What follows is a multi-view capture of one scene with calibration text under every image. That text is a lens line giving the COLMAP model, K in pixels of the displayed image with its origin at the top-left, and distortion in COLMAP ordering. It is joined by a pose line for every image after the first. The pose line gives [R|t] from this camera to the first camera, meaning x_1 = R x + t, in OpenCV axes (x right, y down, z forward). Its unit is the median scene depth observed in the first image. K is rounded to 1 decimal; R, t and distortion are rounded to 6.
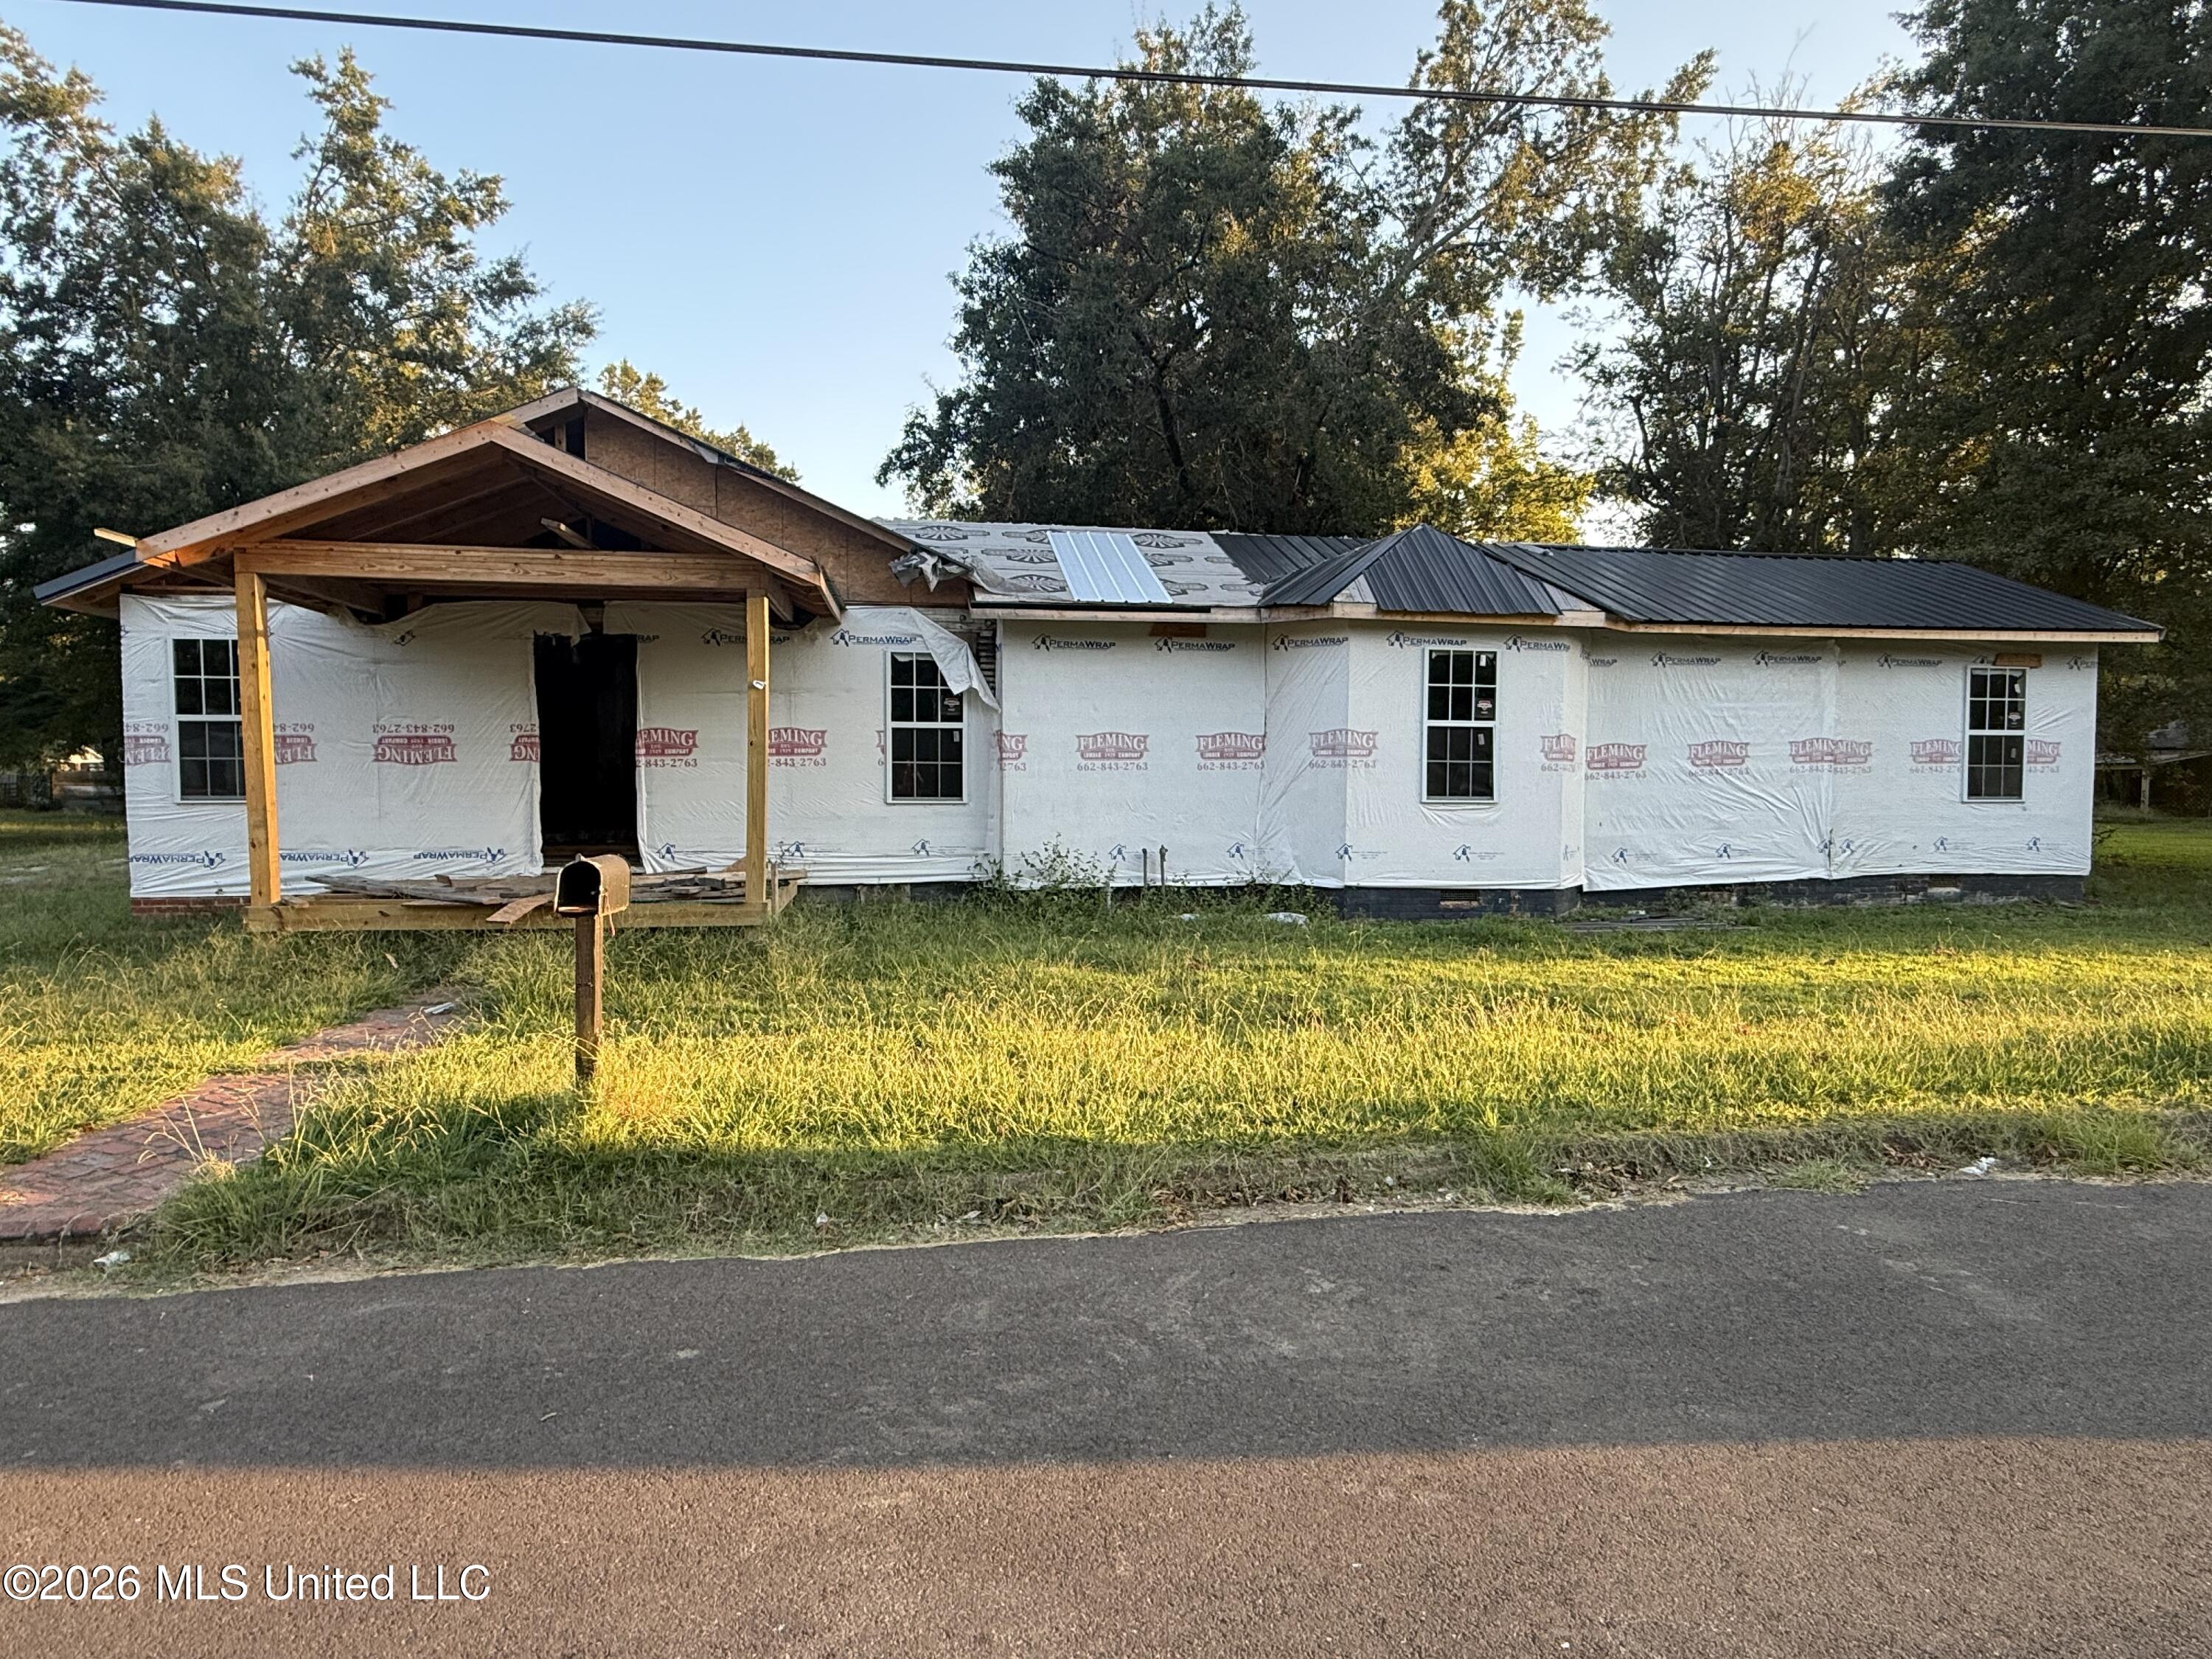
lens RADIAL K [[1245.2, 0, 1100.8], [0, 1245.2, 834.5], [0, 0, 1]] dist [-0.003638, 0.000201]
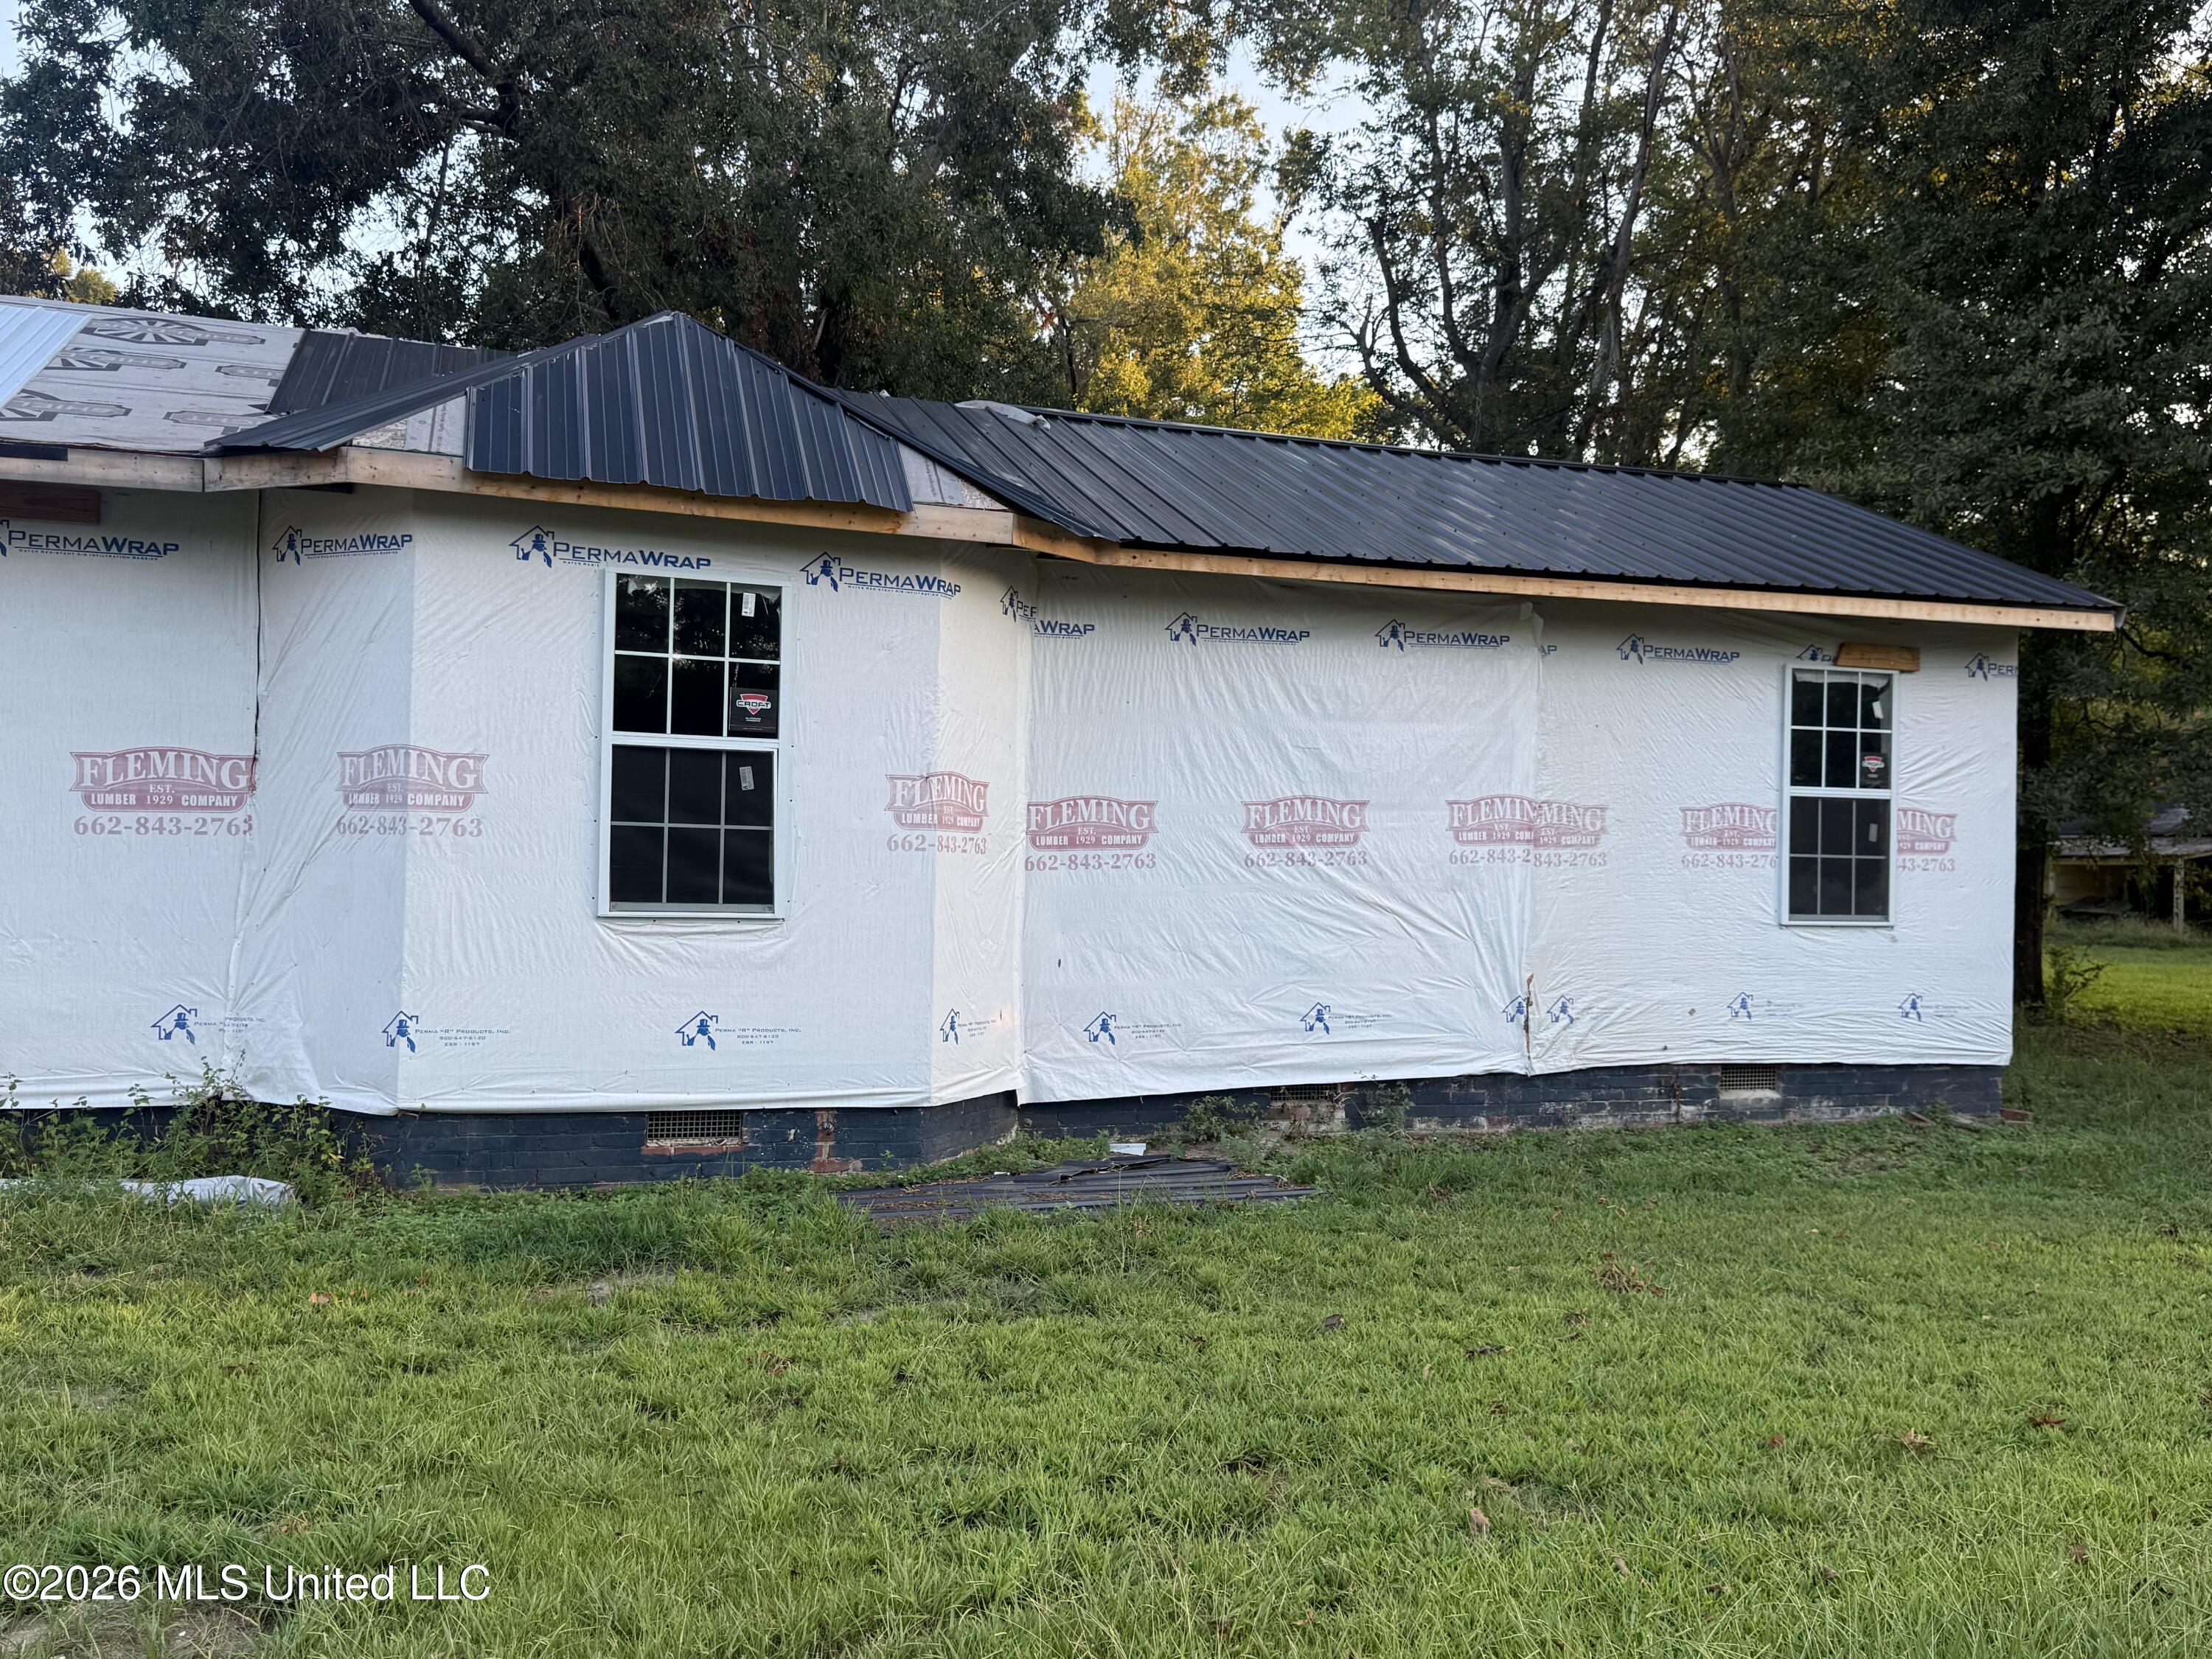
lens RADIAL K [[1853.7, 0, 1113.4], [0, 1853.7, 840.5], [0, 0, 1]] dist [0.076545, -0.021246]
pose [[0.985655, 0.019527, 0.167639, 0.295894], [-0.011243, 0.998675, -0.050225, -0.019279], [-0.168397, 0.047620, 0.984568, 0.283620]]
